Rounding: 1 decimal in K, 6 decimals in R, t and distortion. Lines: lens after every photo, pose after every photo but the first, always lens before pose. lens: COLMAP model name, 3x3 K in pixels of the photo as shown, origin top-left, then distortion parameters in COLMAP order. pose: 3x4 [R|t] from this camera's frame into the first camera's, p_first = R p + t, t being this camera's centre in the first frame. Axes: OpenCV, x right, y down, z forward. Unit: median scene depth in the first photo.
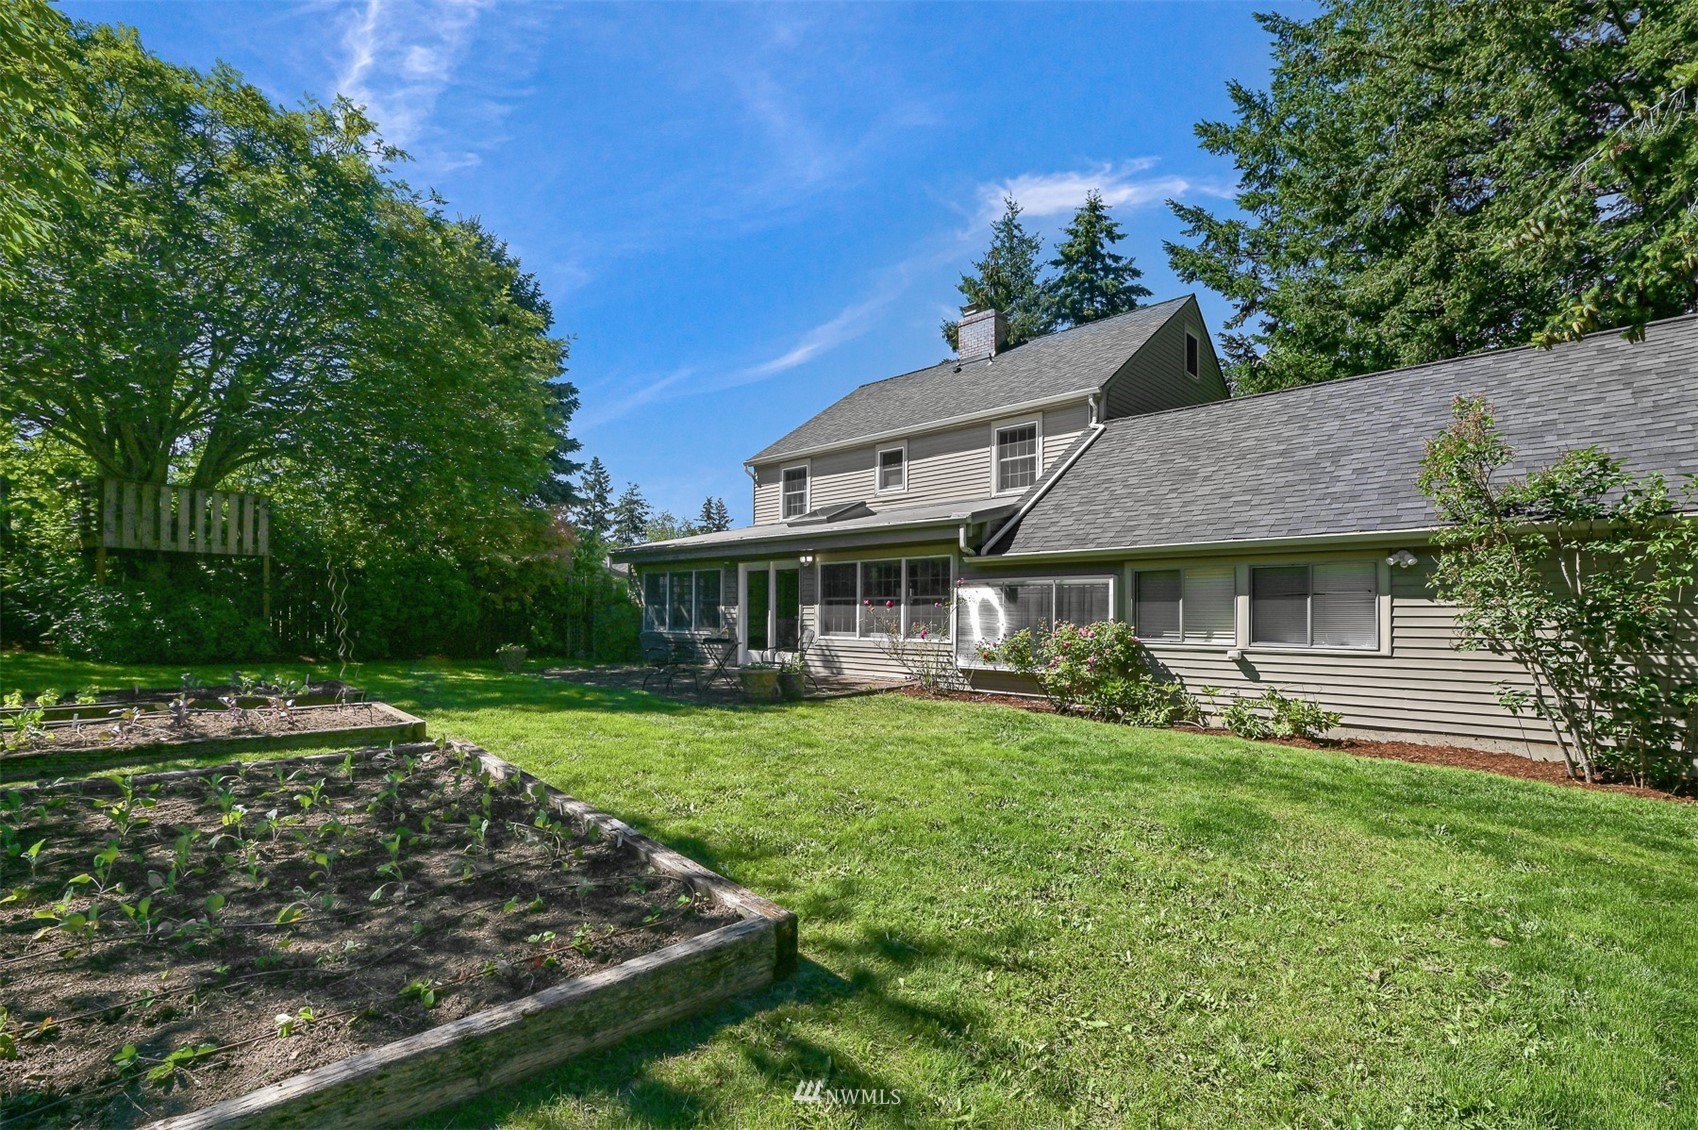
lens RADIAL K [[787.5, 0, 844.8], [0, 787.5, 614.9], [0, 0, 1]] dist [0.001175, 0.000117]
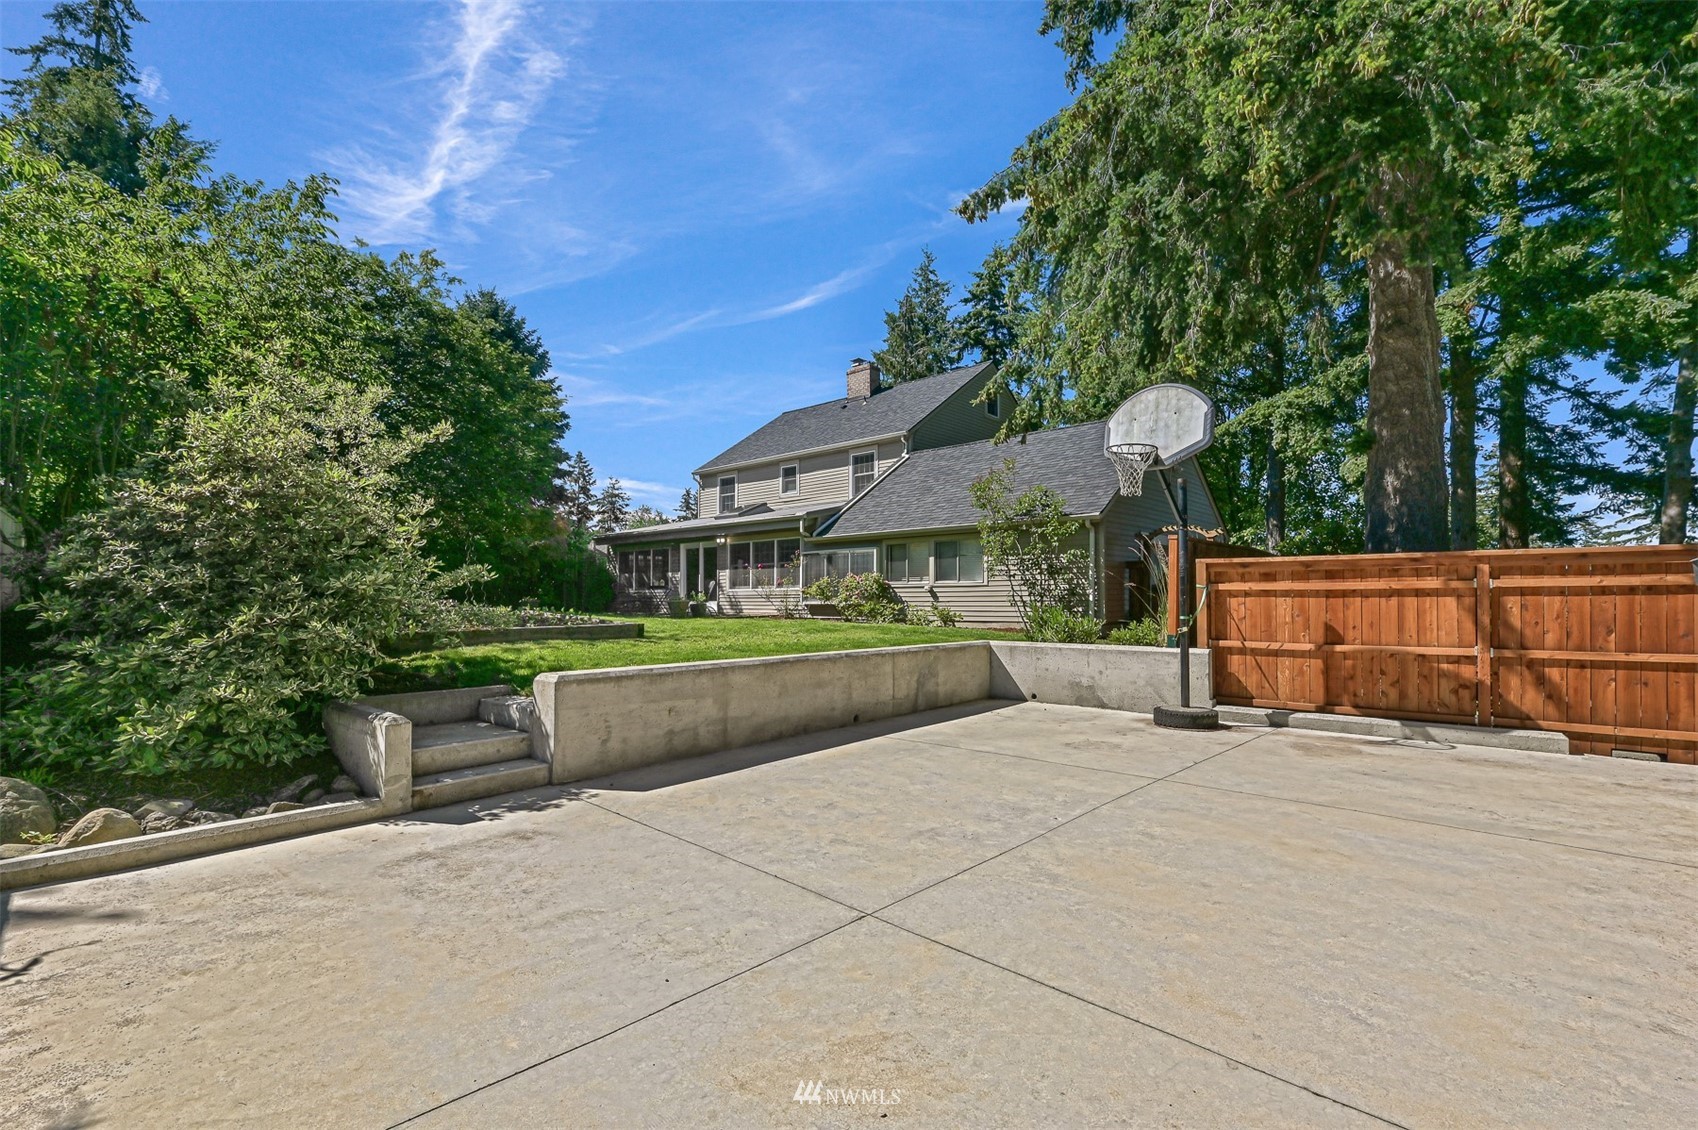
lens RADIAL K [[766.4, 0, 851.0], [0, 766.4, 586.5], [0, 0, 1]] dist [-0.001755, 0.000010]
pose [[0.999383, -0.004891, 0.034778, 0.134960], [0.005574, 0.999793, -0.019572, 0.044970], [-0.034675, 0.019753, 0.999203, -0.455952]]
